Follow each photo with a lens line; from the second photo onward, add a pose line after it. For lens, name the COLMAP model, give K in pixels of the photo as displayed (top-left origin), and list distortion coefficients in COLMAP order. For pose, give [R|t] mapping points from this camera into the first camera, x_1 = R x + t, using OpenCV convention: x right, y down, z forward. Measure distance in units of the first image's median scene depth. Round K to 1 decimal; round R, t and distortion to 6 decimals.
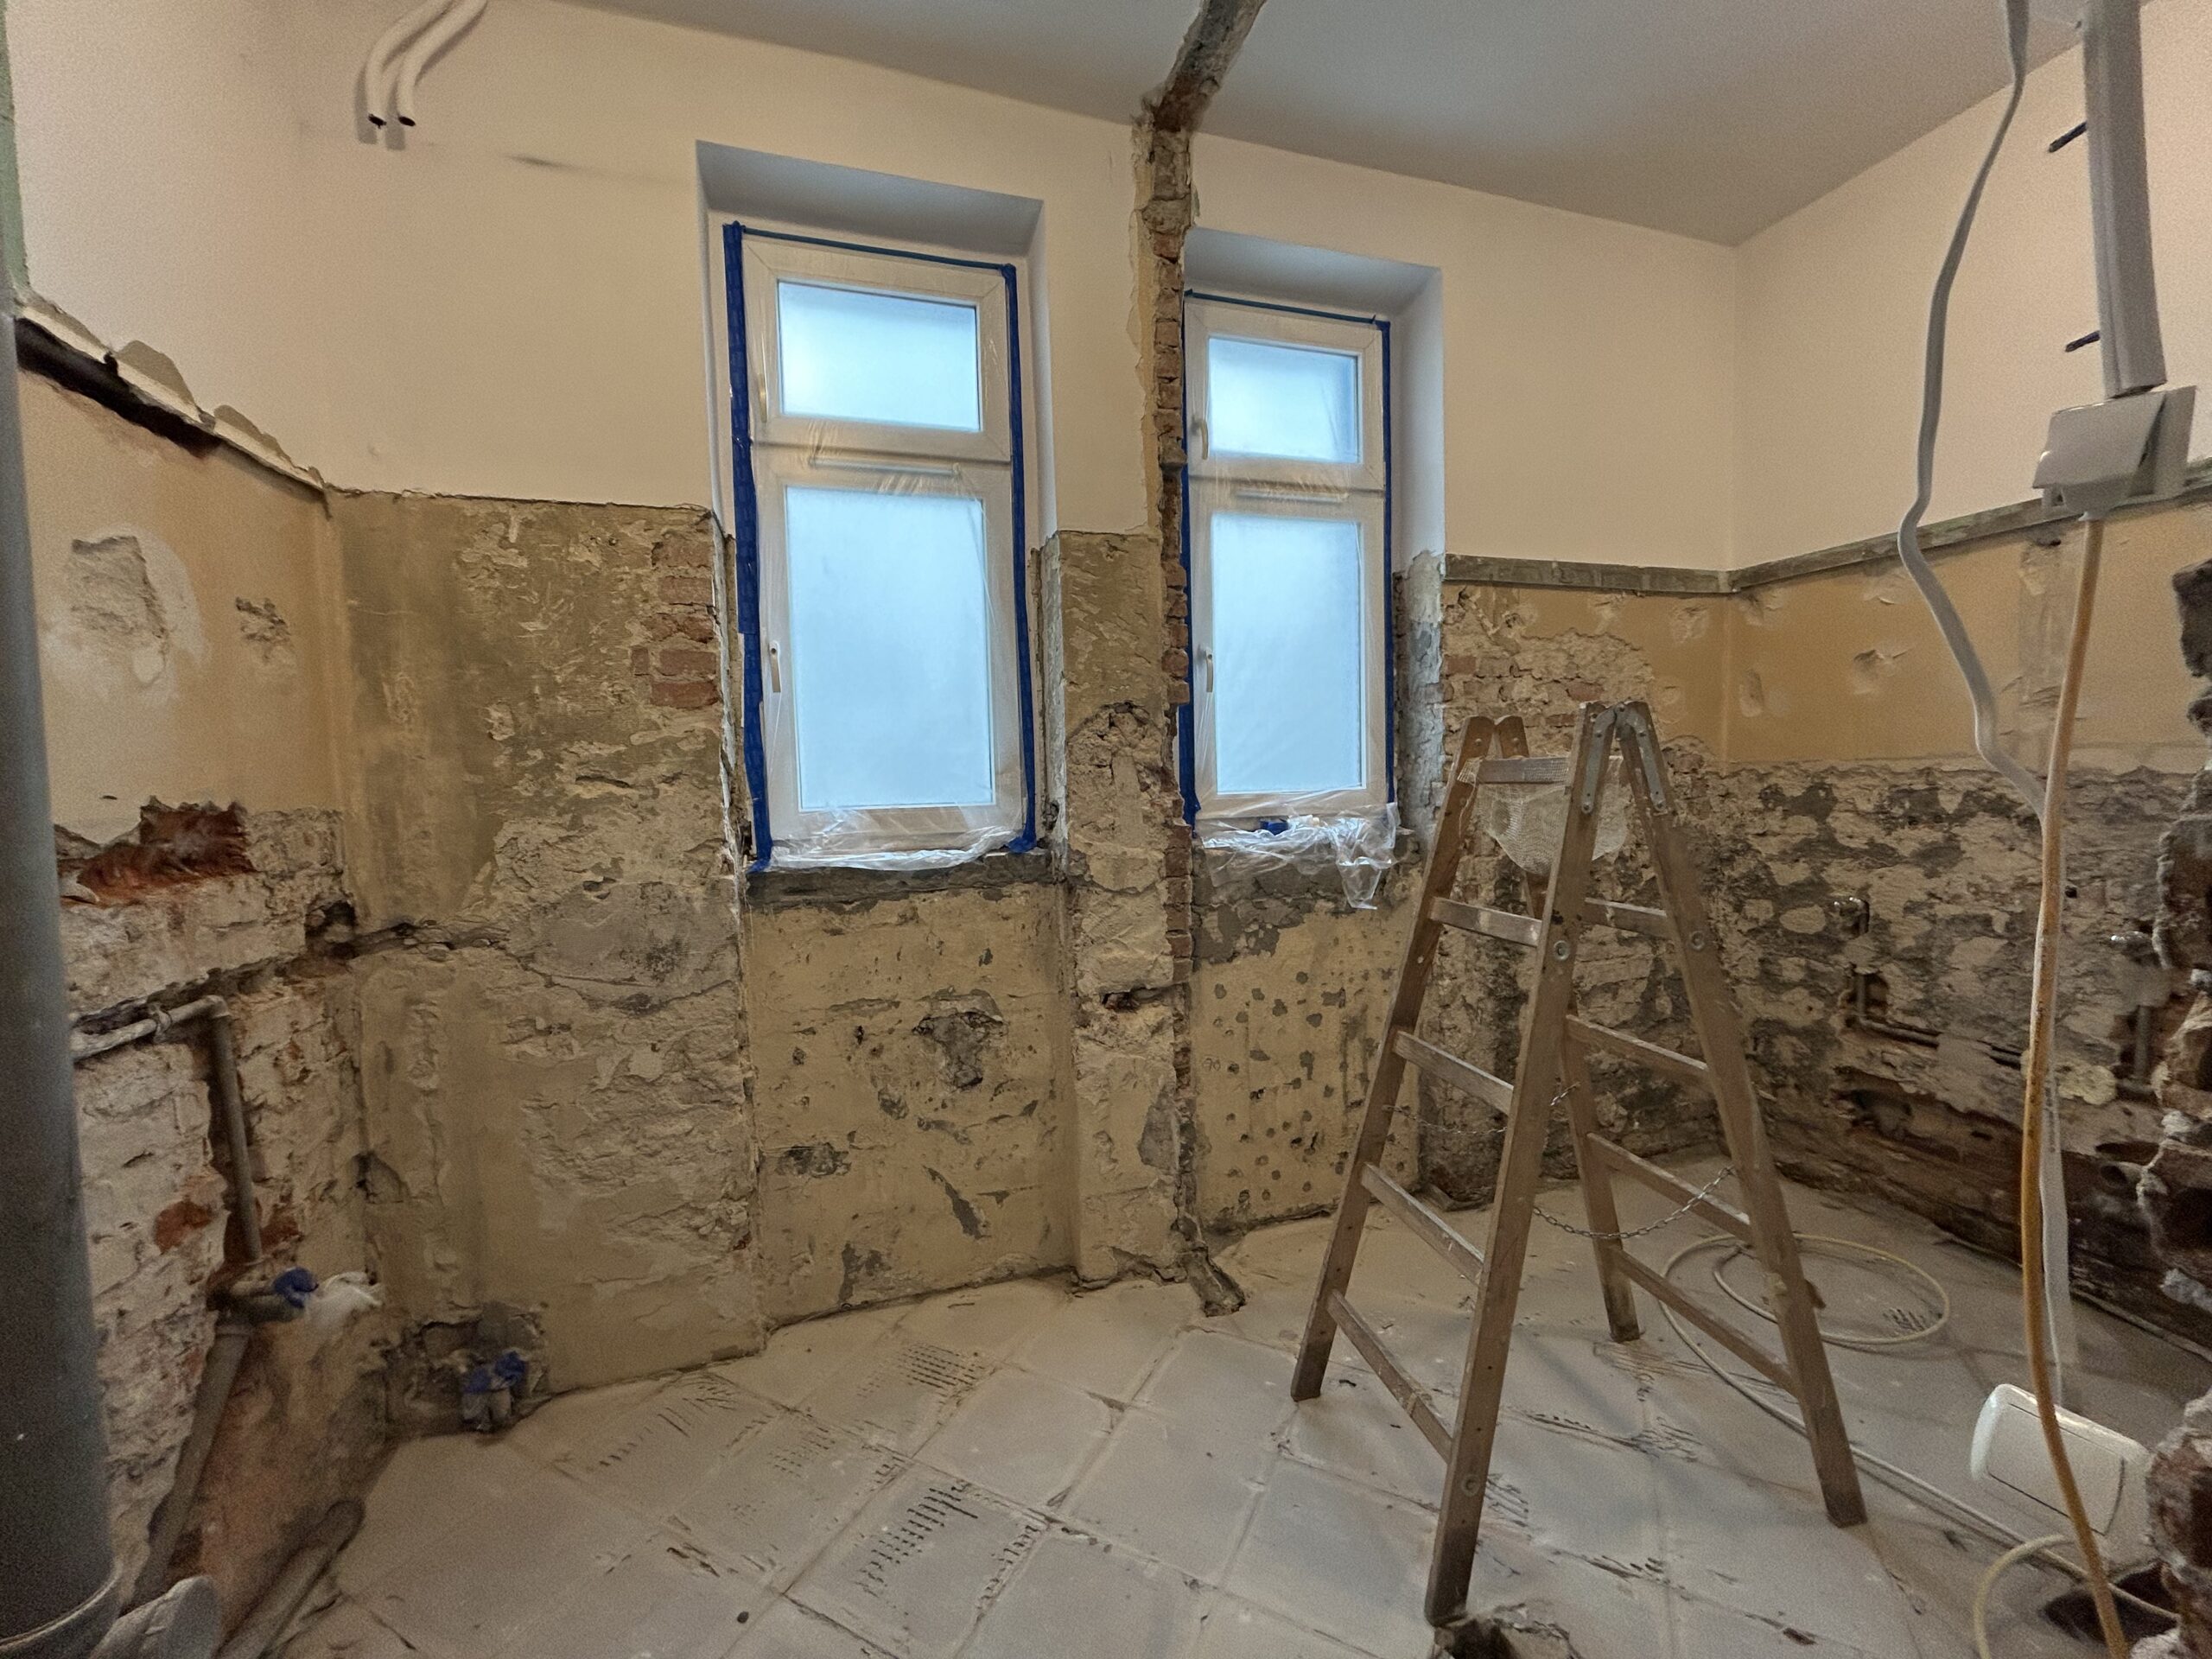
lens RADIAL K [[890.0, 0, 1101.6], [0, 890.0, 828.8], [0, 0, 1]] dist [-0.002045, -0.000195]
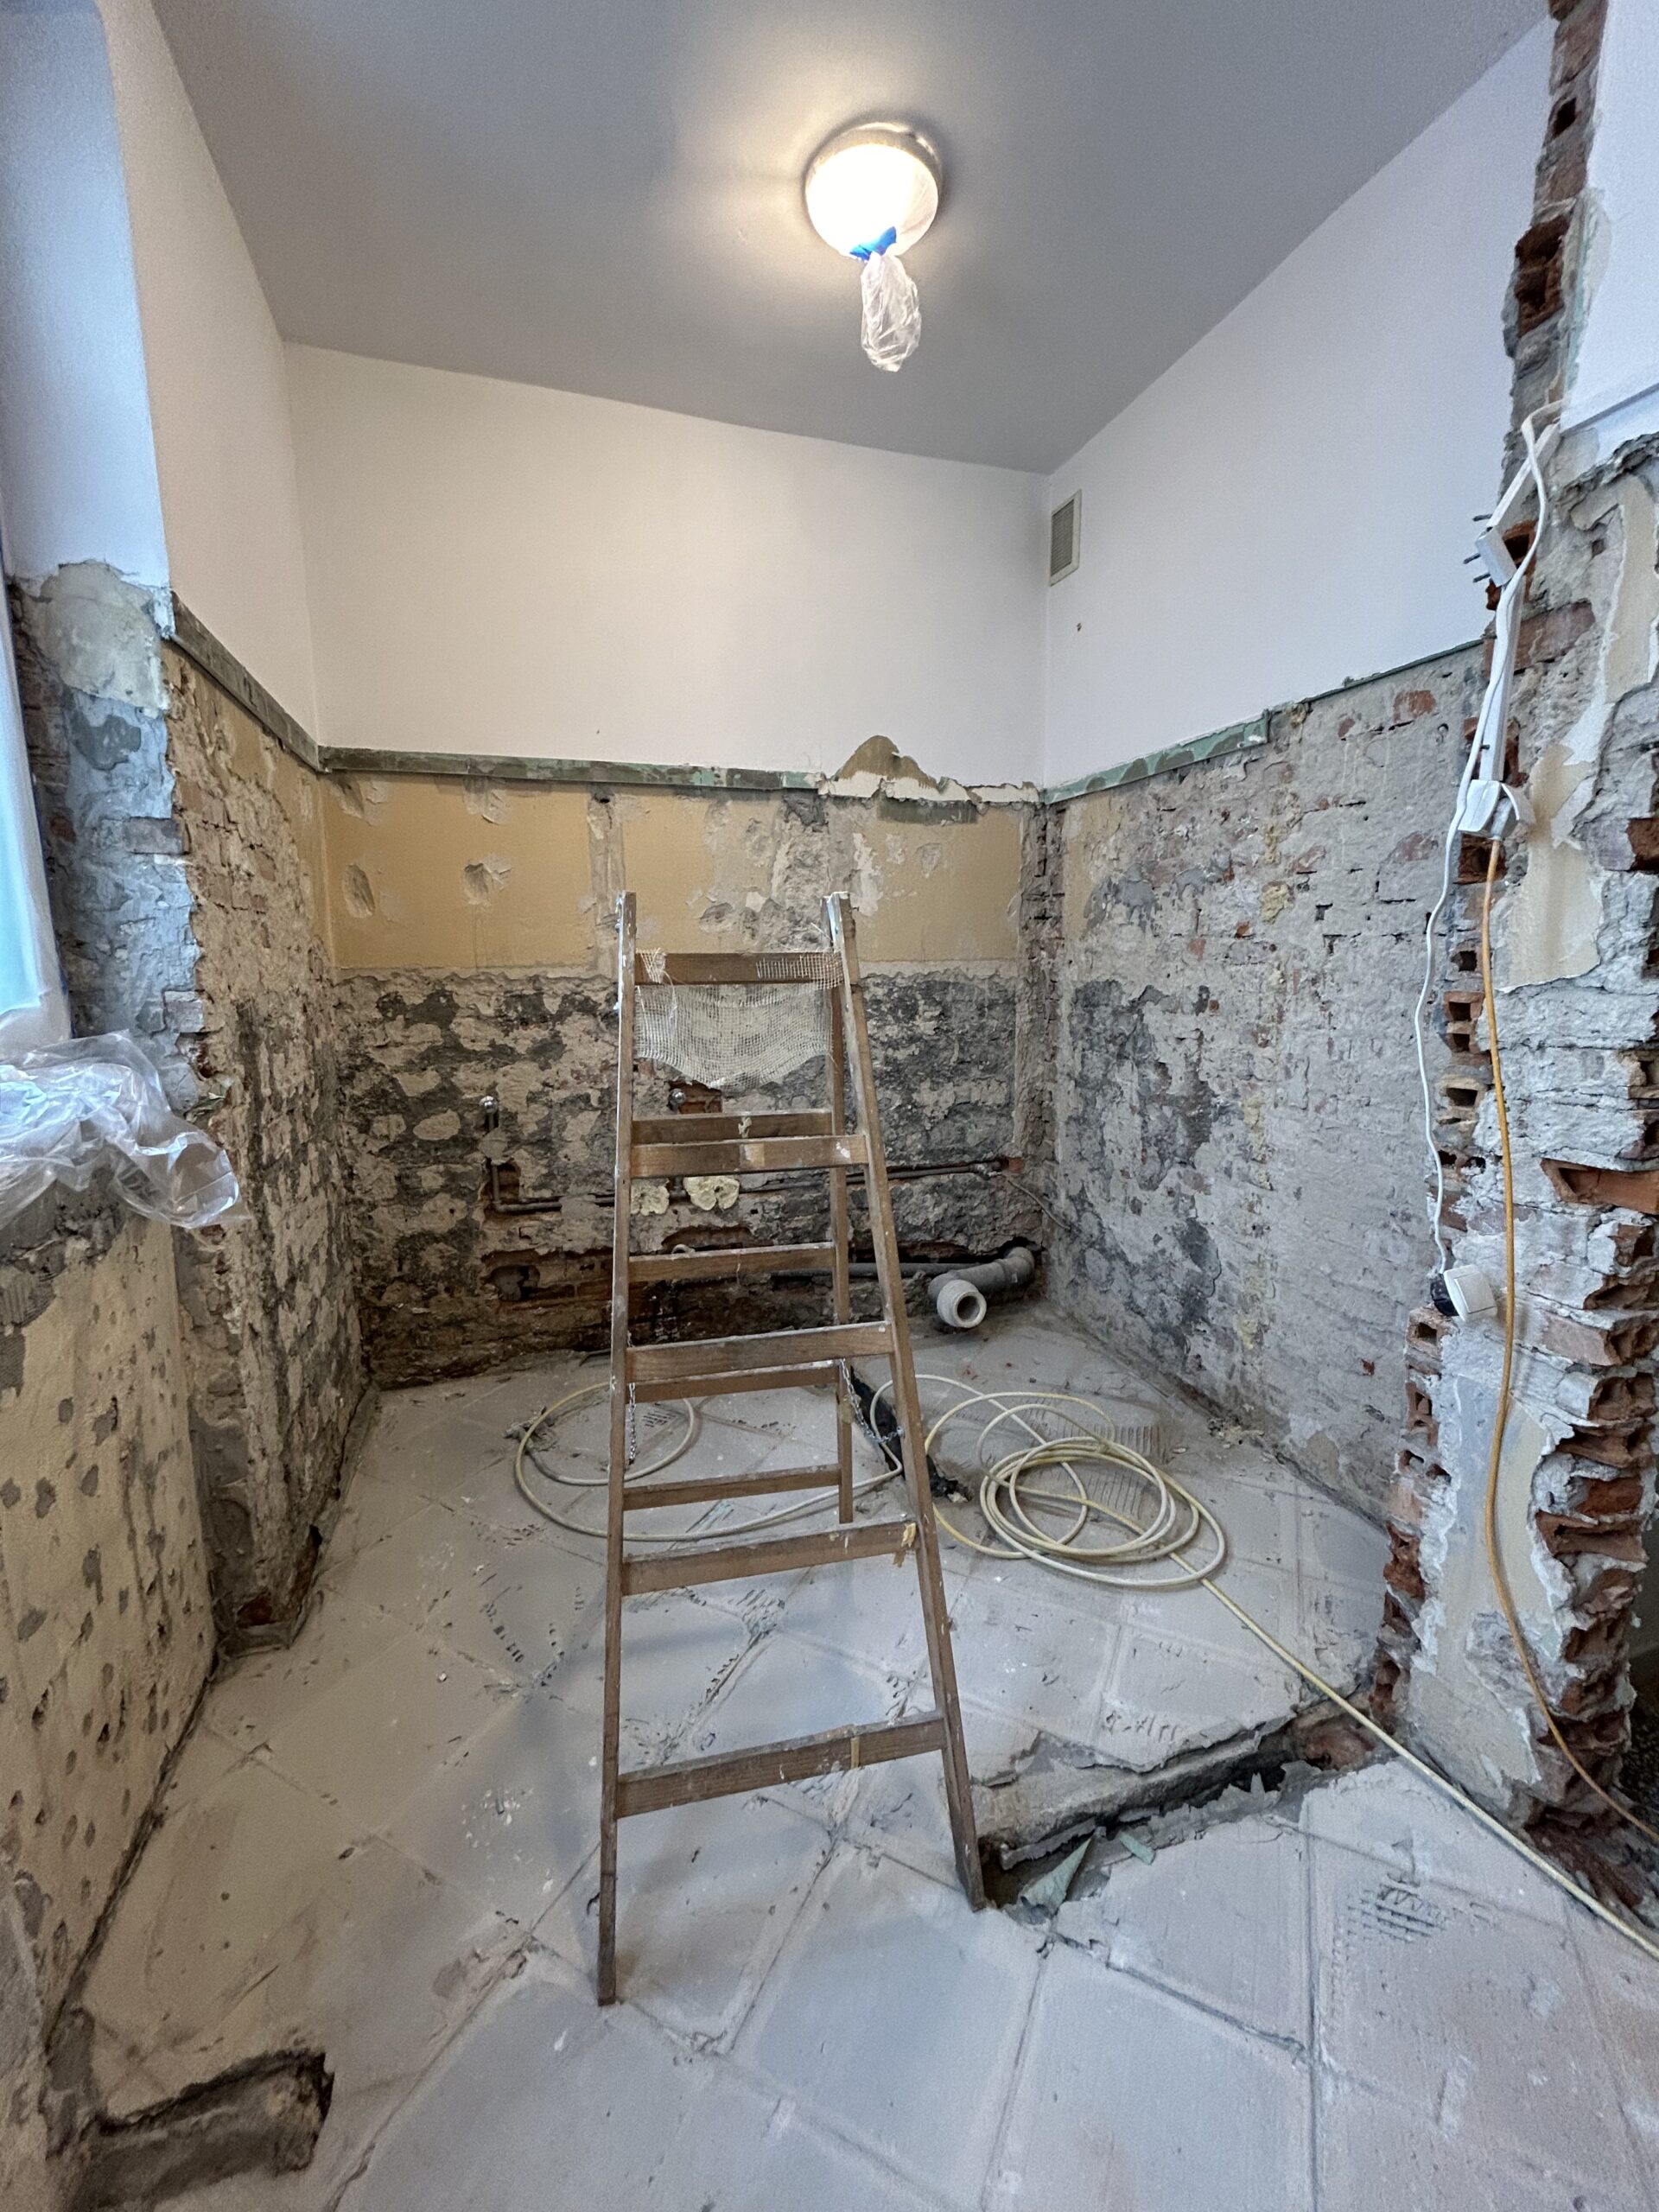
lens RADIAL K [[890.0, 0, 827.9], [0, 890.0, 1101.3], [0, 0, 1]] dist [-0.002045, -0.000195]
pose [[-0.015998, -0.128849, 0.991535, -0.224270], [0.068142, 0.989216, 0.129647, -0.028190], [-0.997547, 0.069639, -0.007045, 0.587596]]
